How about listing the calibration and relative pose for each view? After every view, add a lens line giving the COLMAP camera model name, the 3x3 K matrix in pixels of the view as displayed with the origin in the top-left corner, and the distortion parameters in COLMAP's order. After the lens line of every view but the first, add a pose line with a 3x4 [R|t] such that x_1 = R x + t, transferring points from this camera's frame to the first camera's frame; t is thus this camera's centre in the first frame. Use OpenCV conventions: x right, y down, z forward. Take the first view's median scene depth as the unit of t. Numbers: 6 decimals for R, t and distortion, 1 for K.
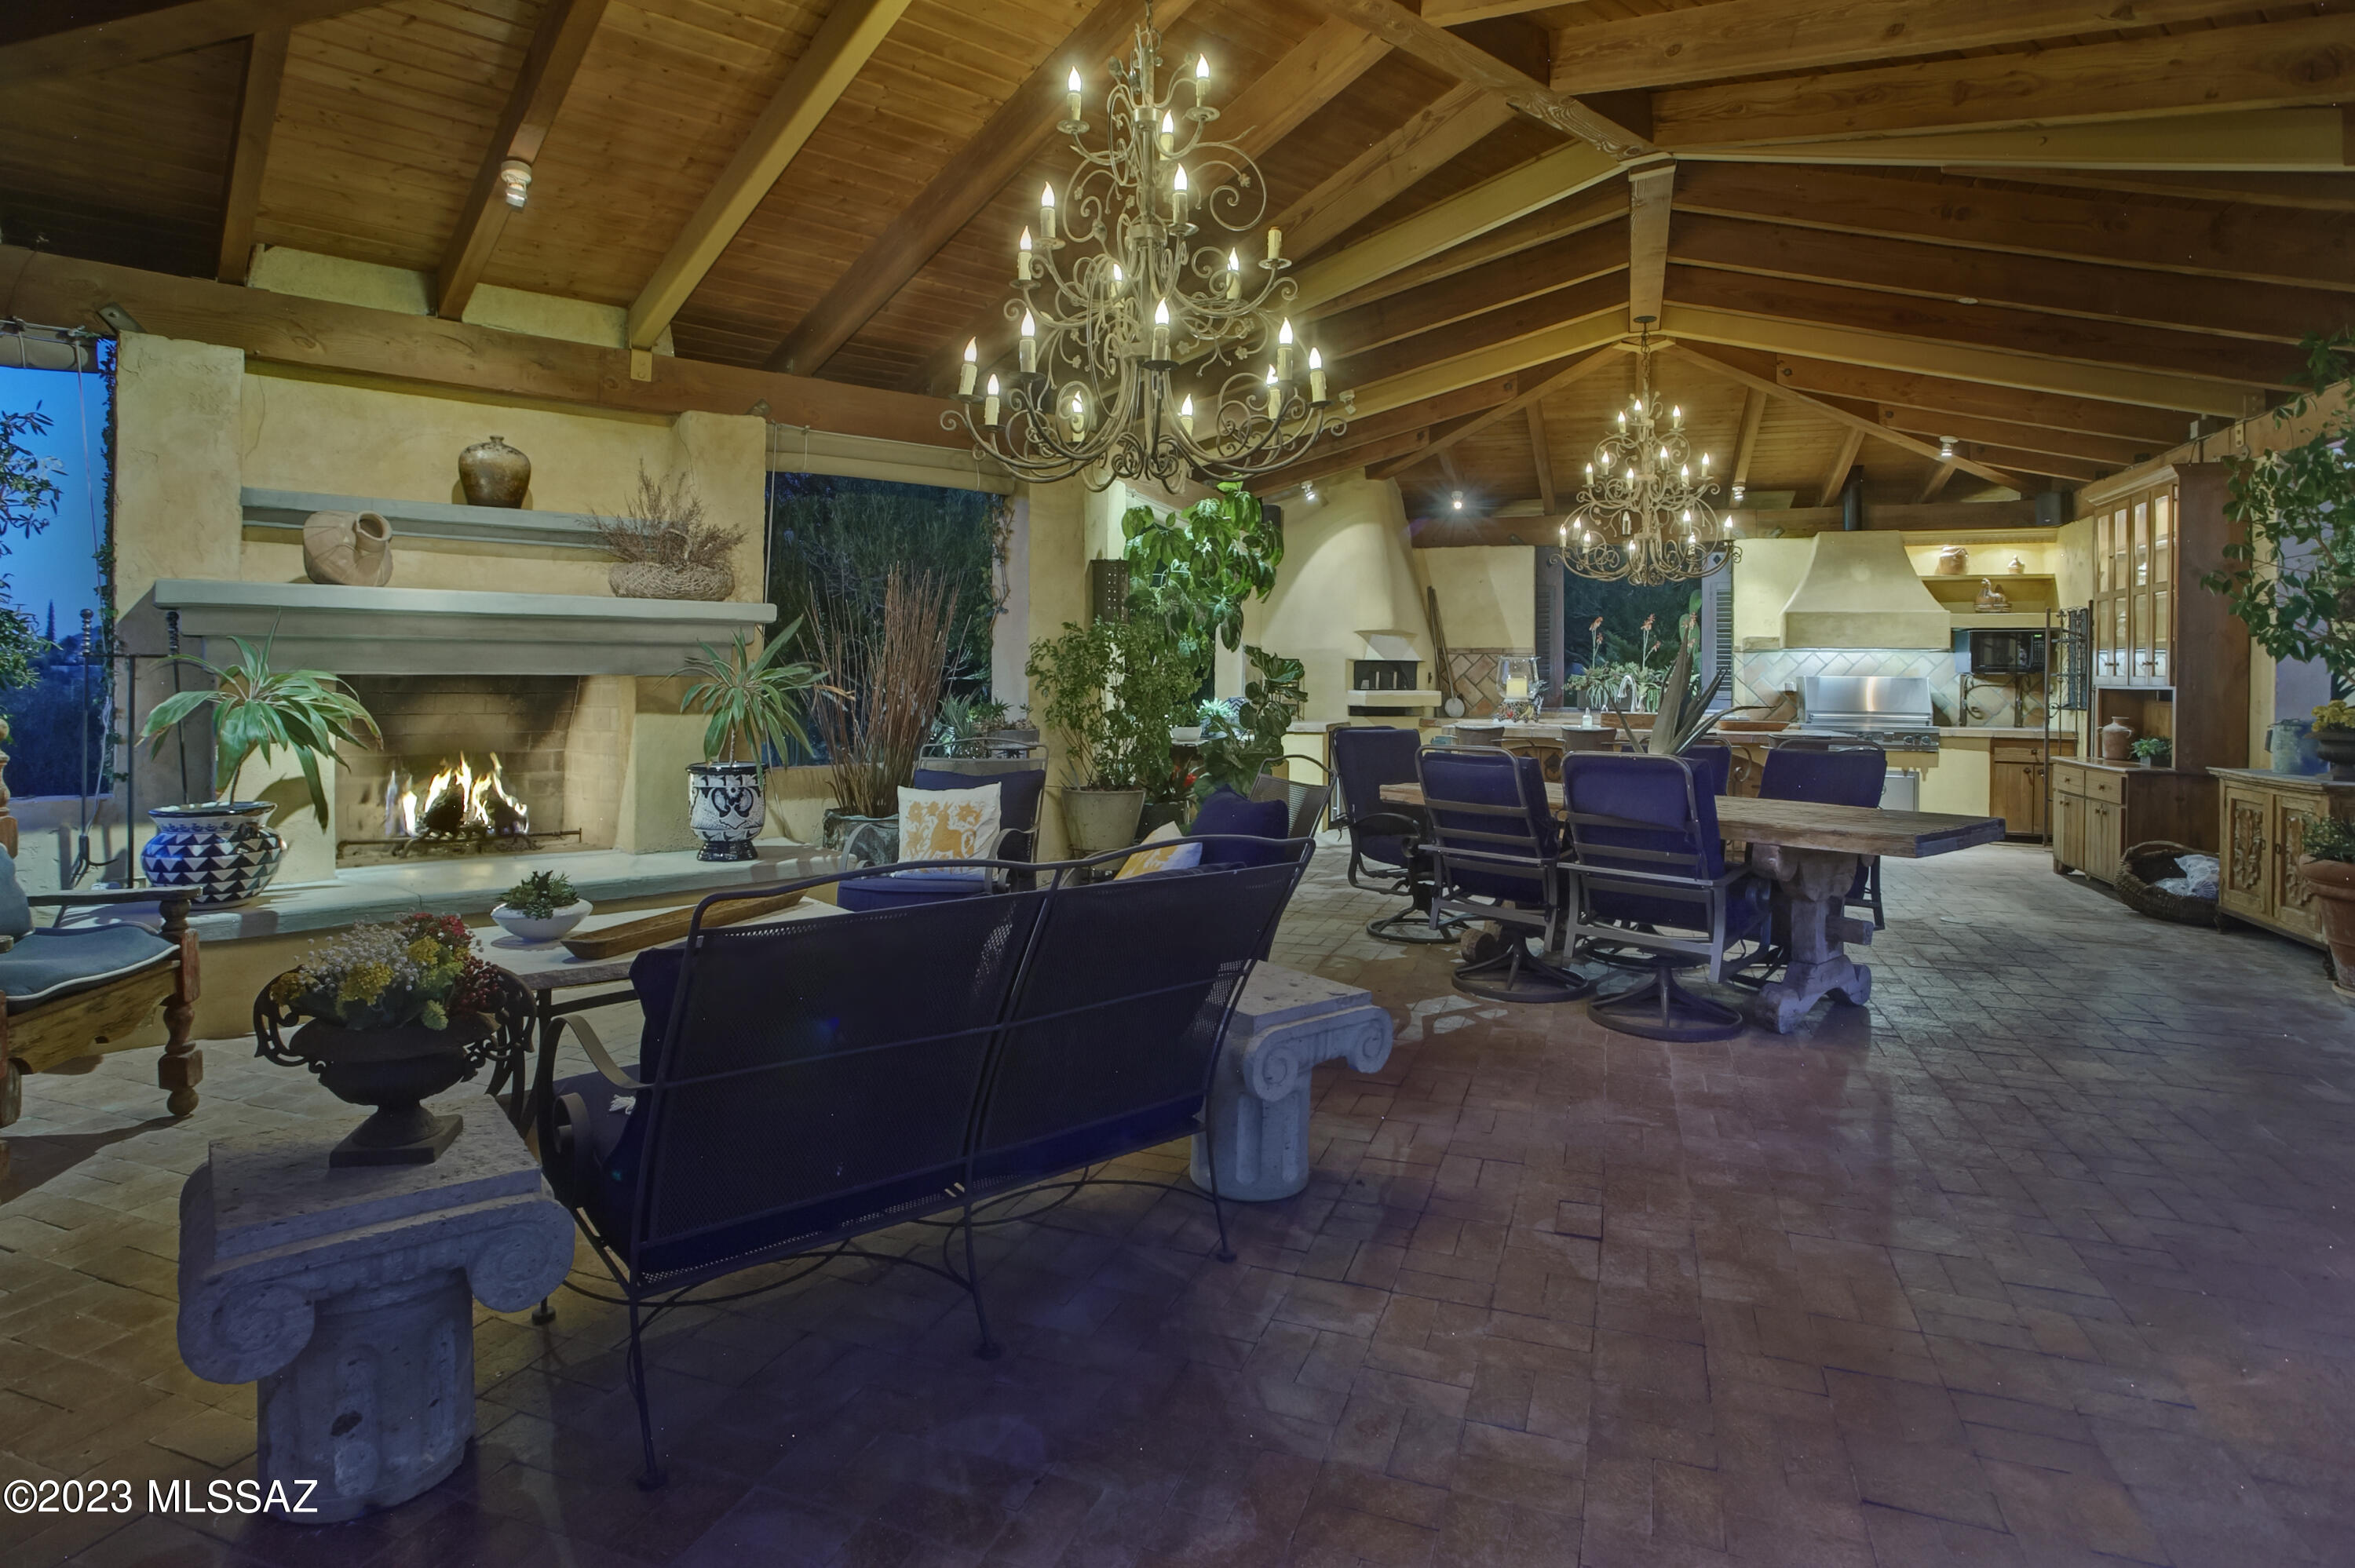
lens RADIAL K [[1205.8, 0, 1183.5], [0, 1205.8, 696.9], [0, 0, 1]] dist [-0.037692, 0.008173]
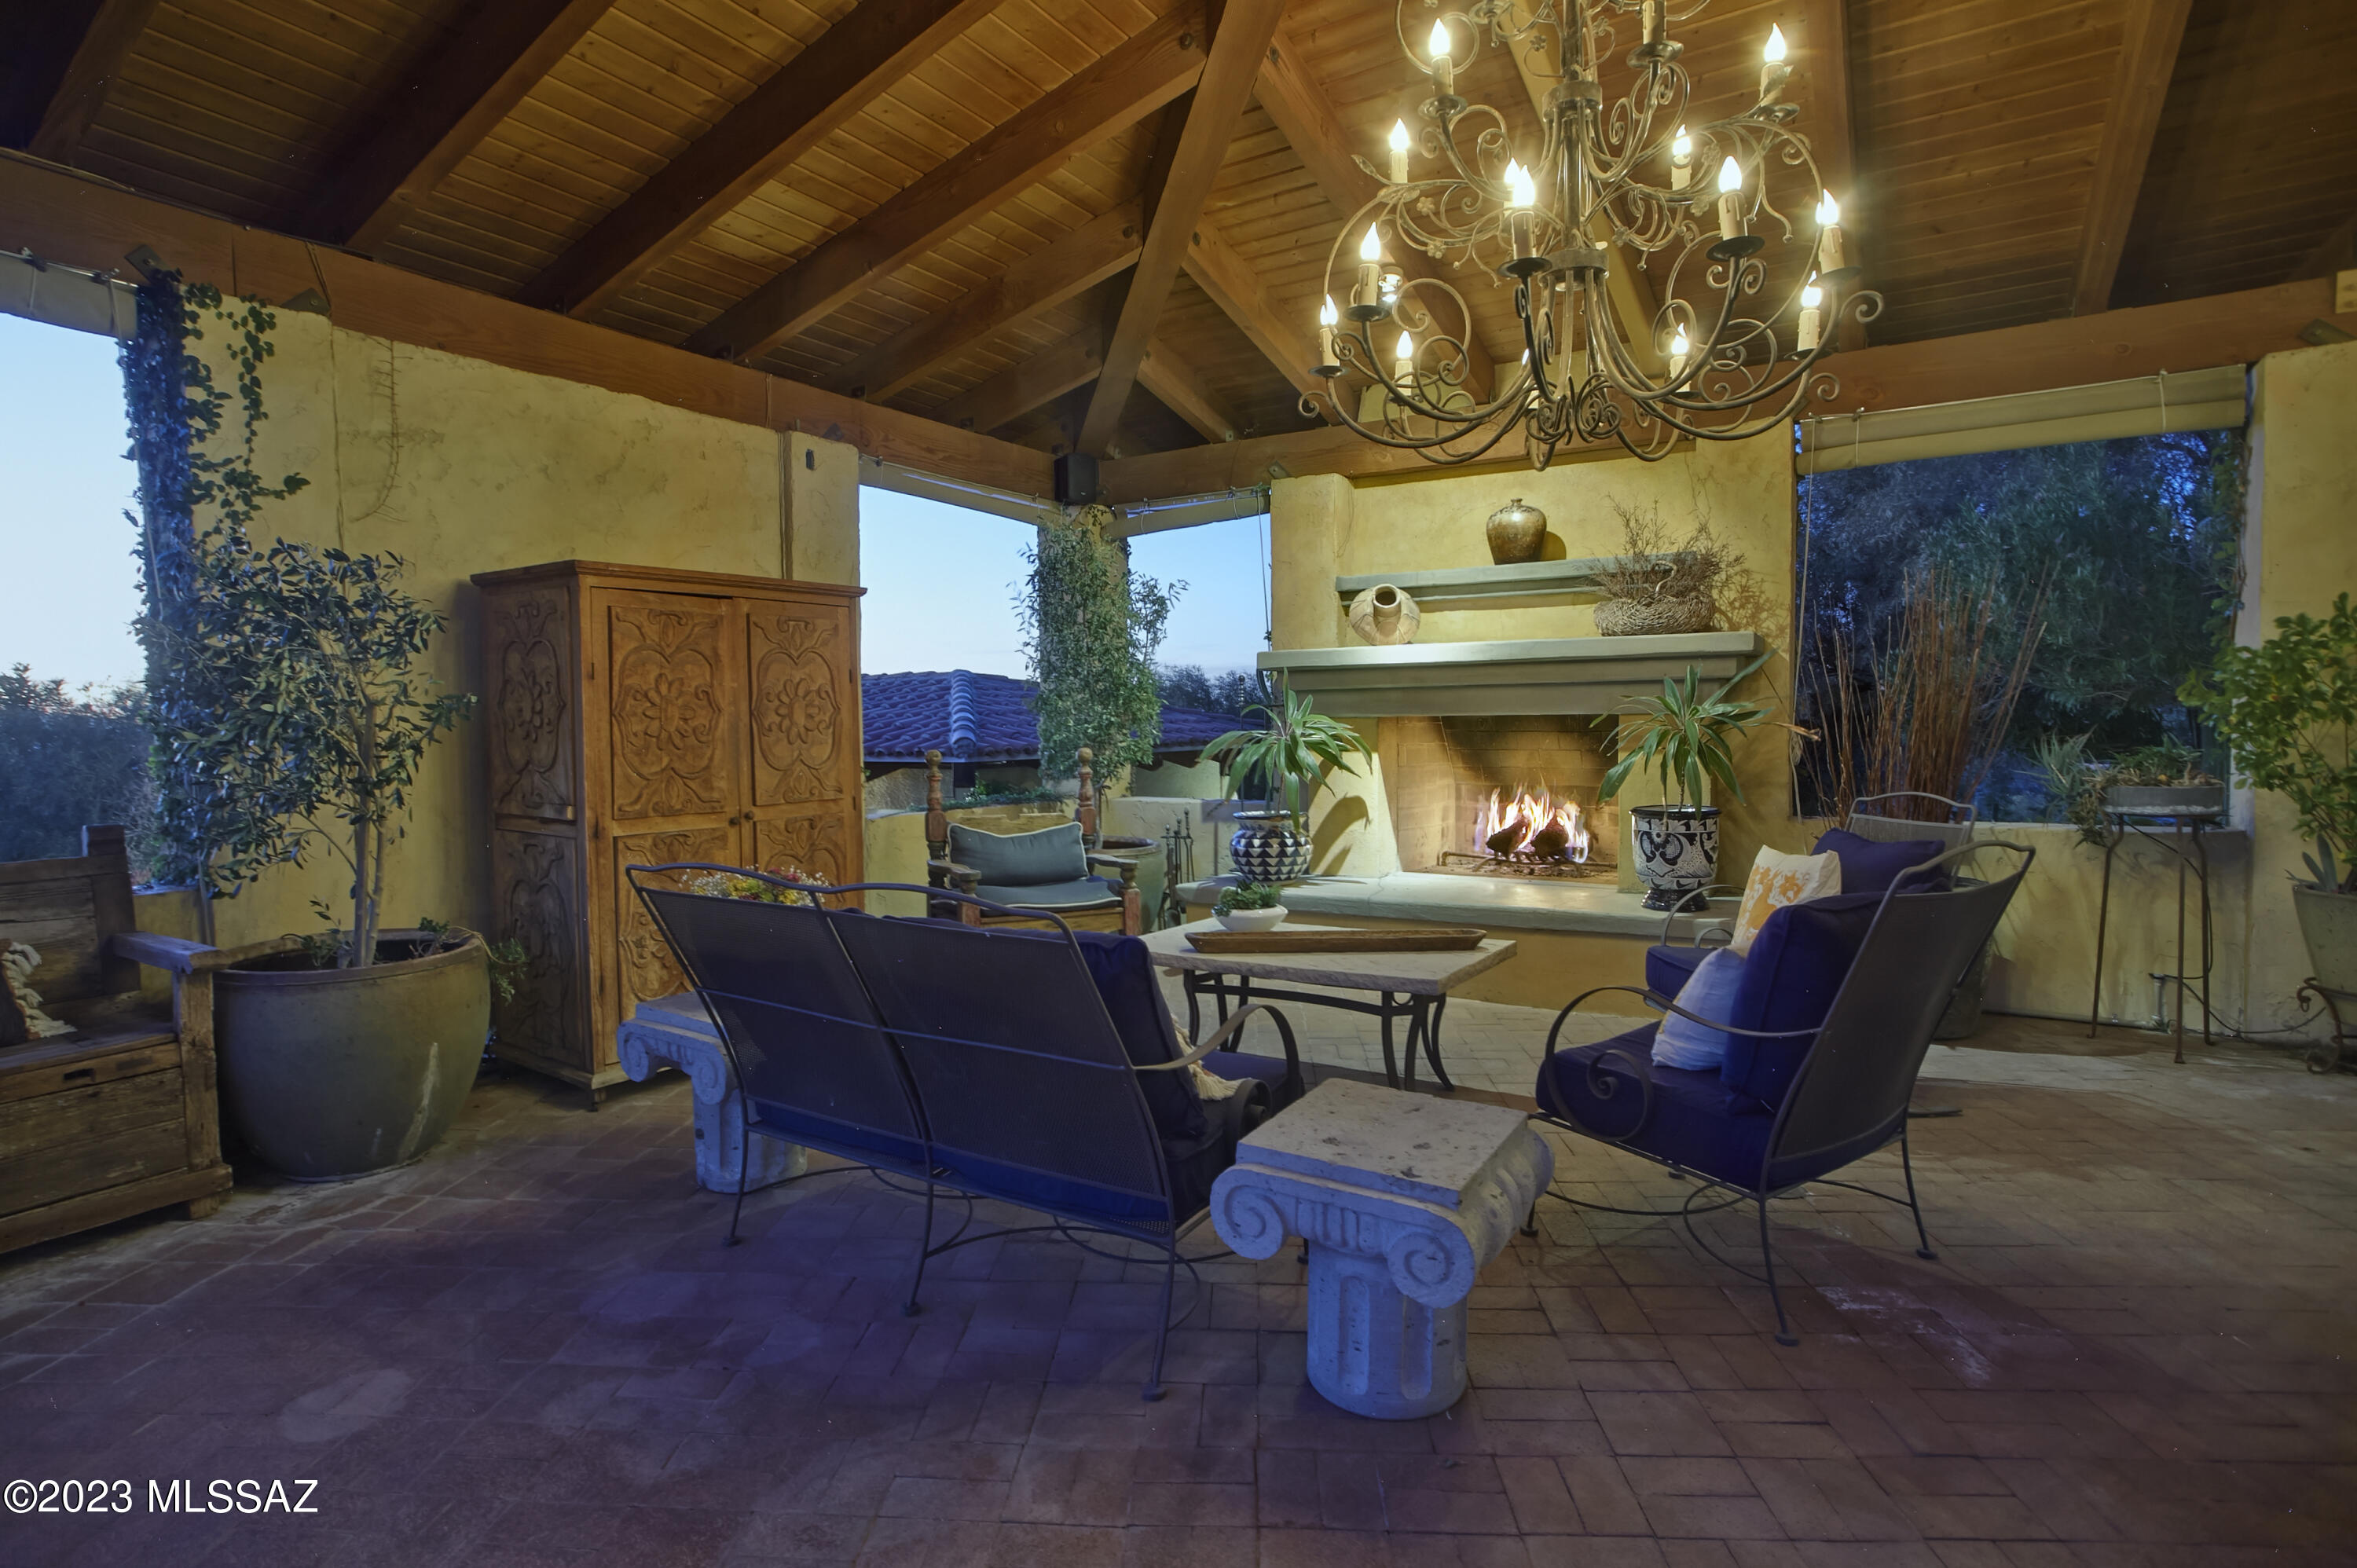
lens RADIAL K [[1206.9, 0, 1197.5], [0, 1206.9, 787.3], [0, 0, 1]] dist [-0.037692, 0.008173]
pose [[0.310785, 0.042539, -0.949528, 0.424688], [-0.000595, 0.999006, 0.044561, -0.001322], [0.950480, -0.013284, 0.310502, 0.391746]]
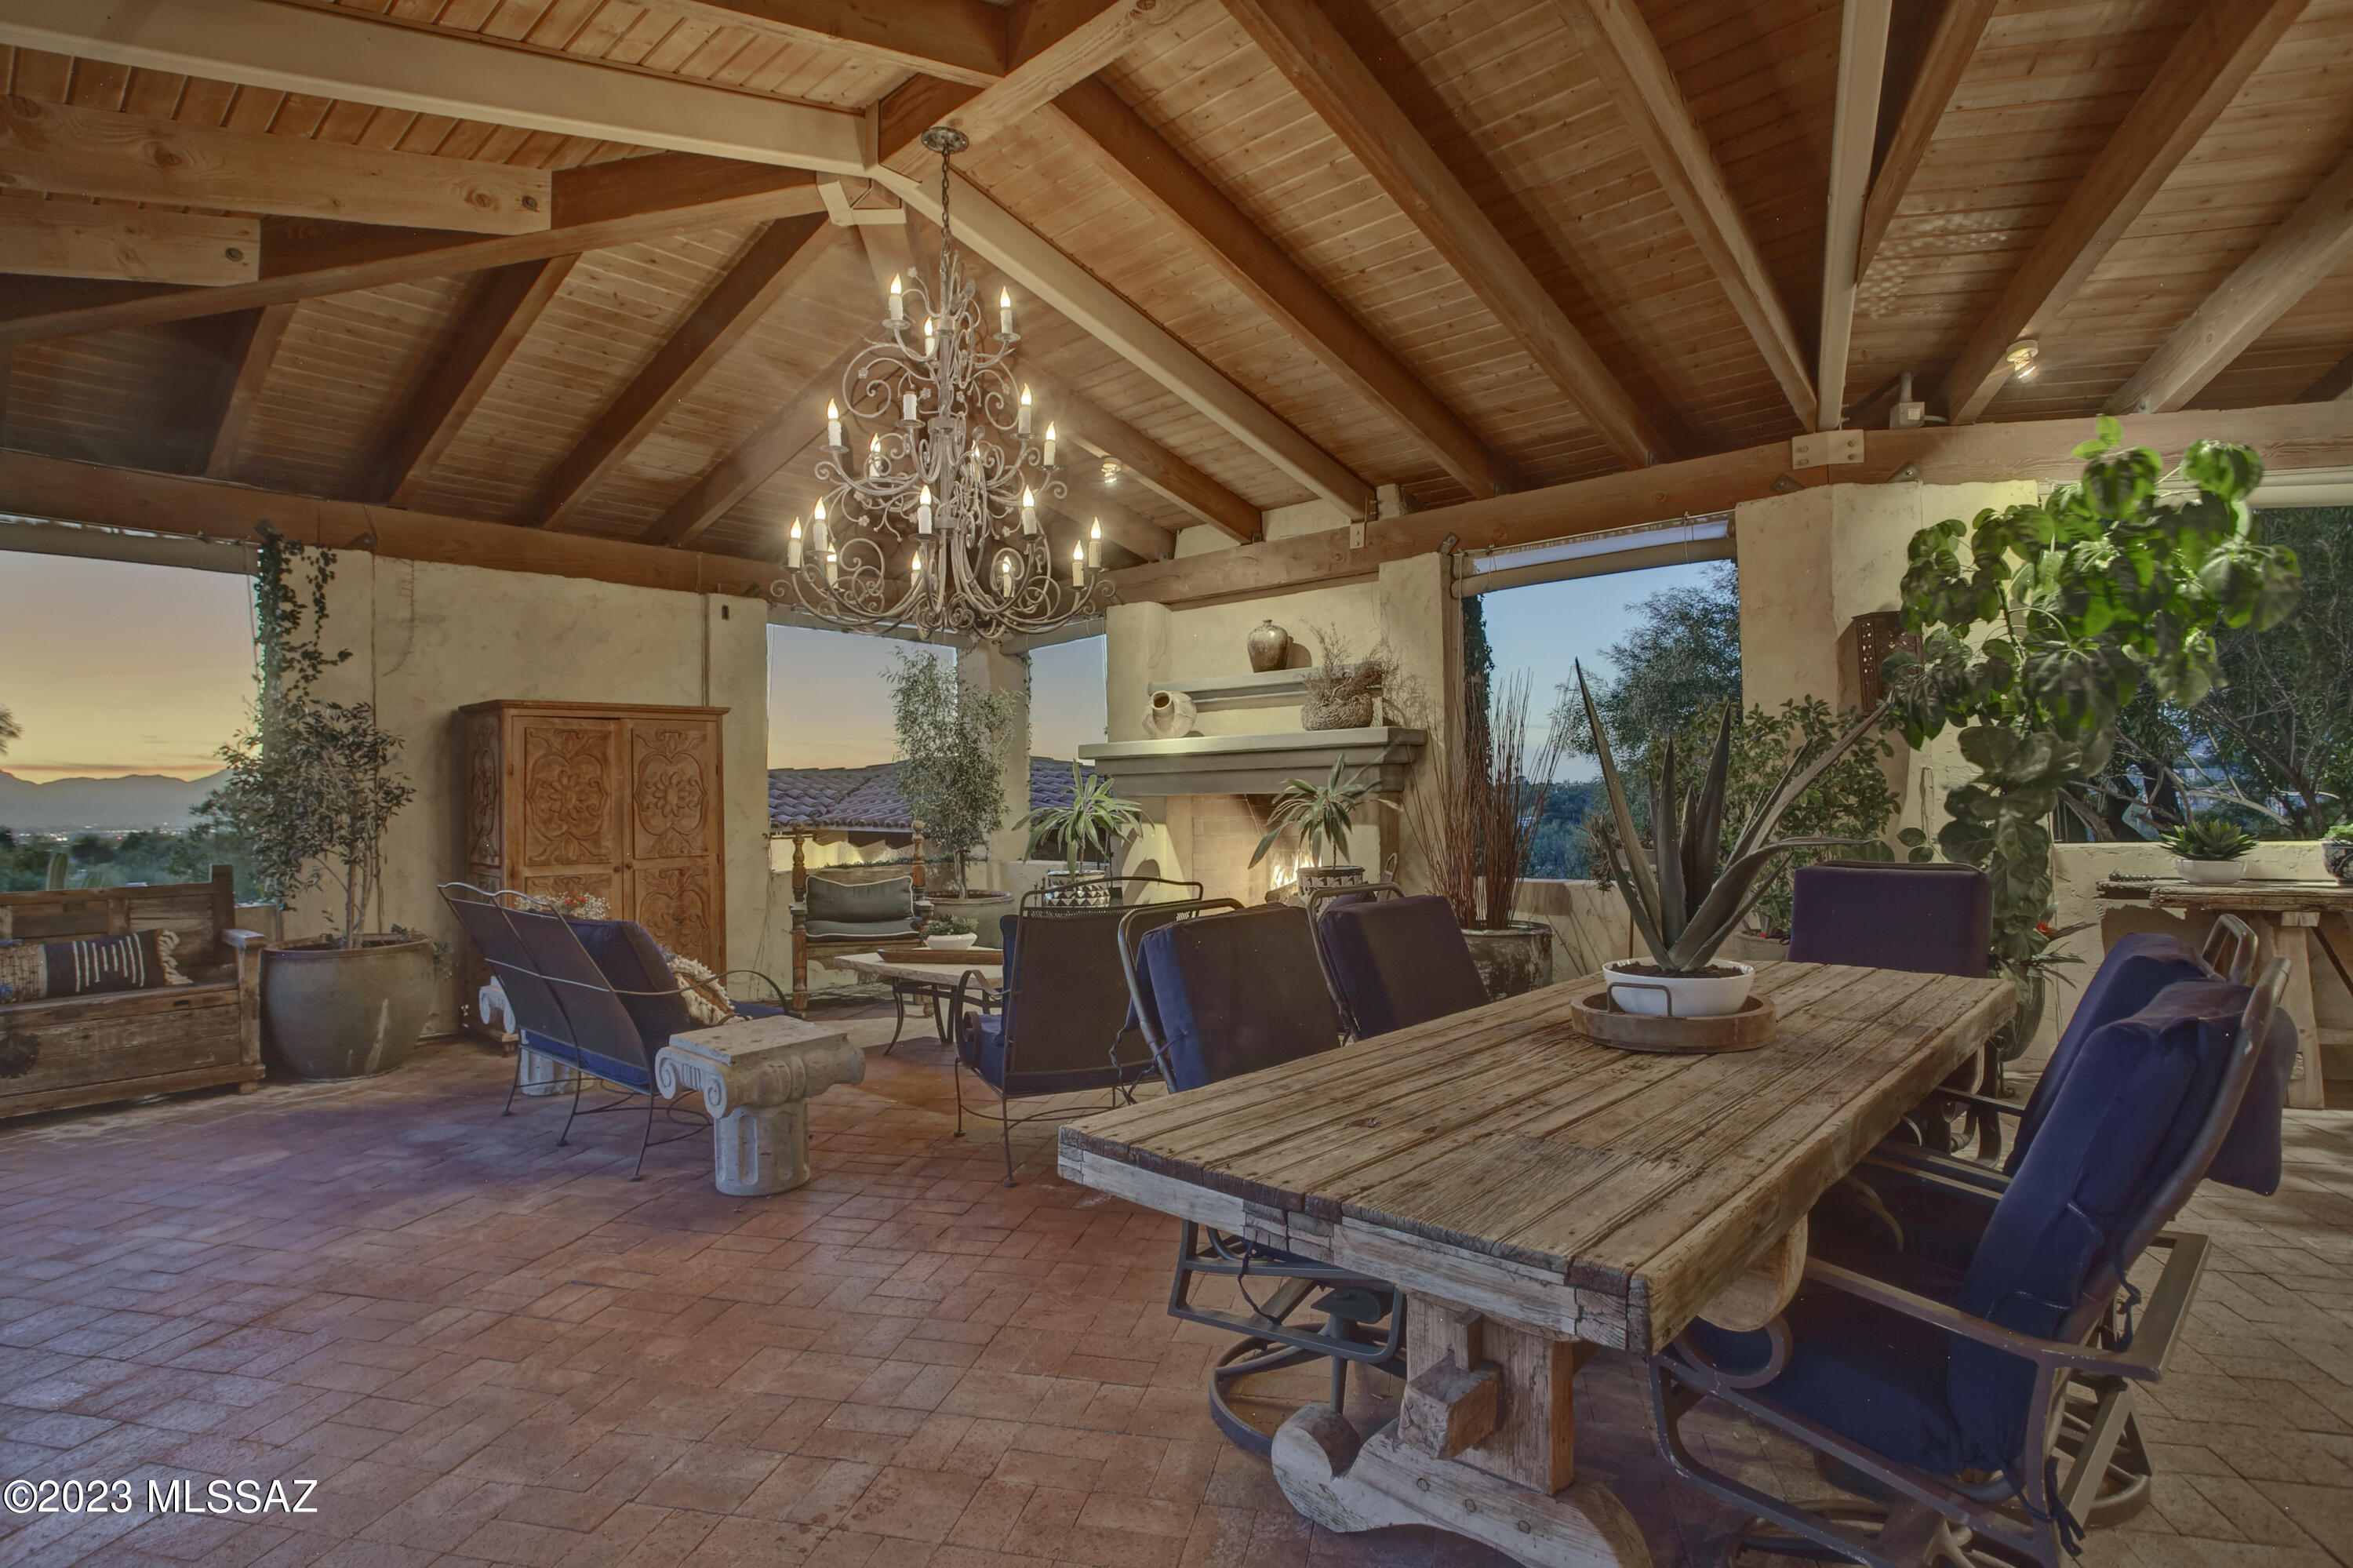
lens RADIAL K [[1205.0, 0, 1171.0], [0, 1205.0, 785.4], [0, 0, 1]] dist [-0.037692, 0.008173]
pose [[0.135782, -0.019233, -0.990552, 0.820356], [0.001825, 0.999815, -0.019163, -0.001762], [0.990737, 0.000794, 0.135792, 0.736207]]
